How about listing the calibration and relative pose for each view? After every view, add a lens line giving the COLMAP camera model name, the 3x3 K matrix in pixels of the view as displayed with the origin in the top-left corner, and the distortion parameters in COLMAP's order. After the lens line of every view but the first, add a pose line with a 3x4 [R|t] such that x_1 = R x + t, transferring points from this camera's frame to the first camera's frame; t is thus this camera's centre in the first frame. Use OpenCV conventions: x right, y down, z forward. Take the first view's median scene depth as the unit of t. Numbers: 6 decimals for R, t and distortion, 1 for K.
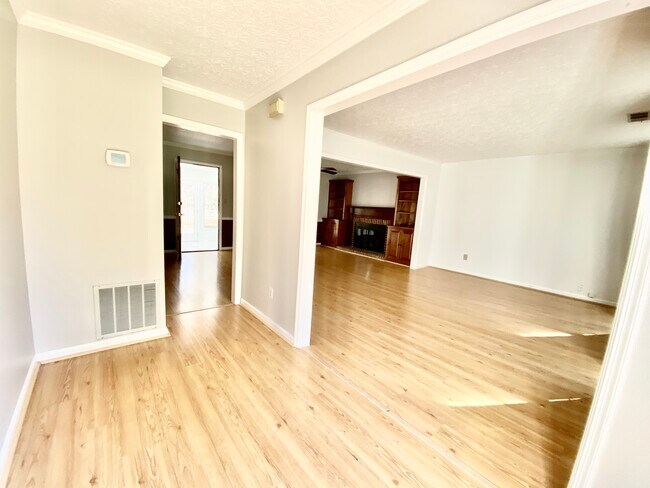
lens RADIAL K [[265.0, 0, 325.0], [0, 265.0, 244.0], [0, 0, 1]] dist [0.040777, -0.025386]
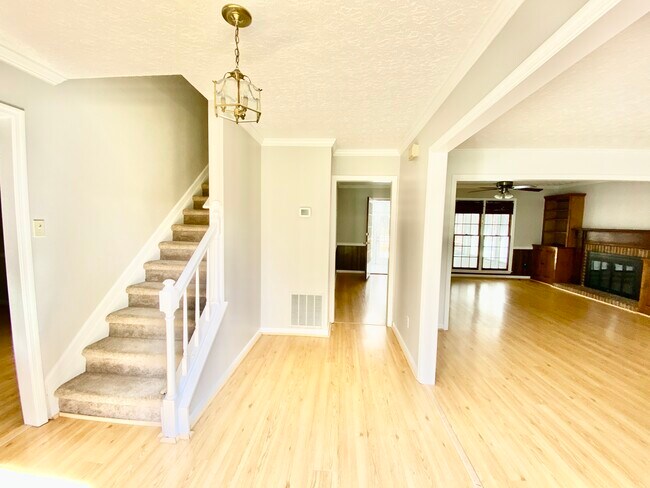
lens RADIAL K [[265.0, 0, 325.0], [0, 265.0, 244.0], [0, 0, 1]] dist [0.040777, -0.025386]
pose [[0.730437, 0.009990, -0.682907, 0.308768], [-0.067432, 0.996062, -0.057554, -0.042227], [0.679643, 0.088090, 0.728235, -0.017806]]
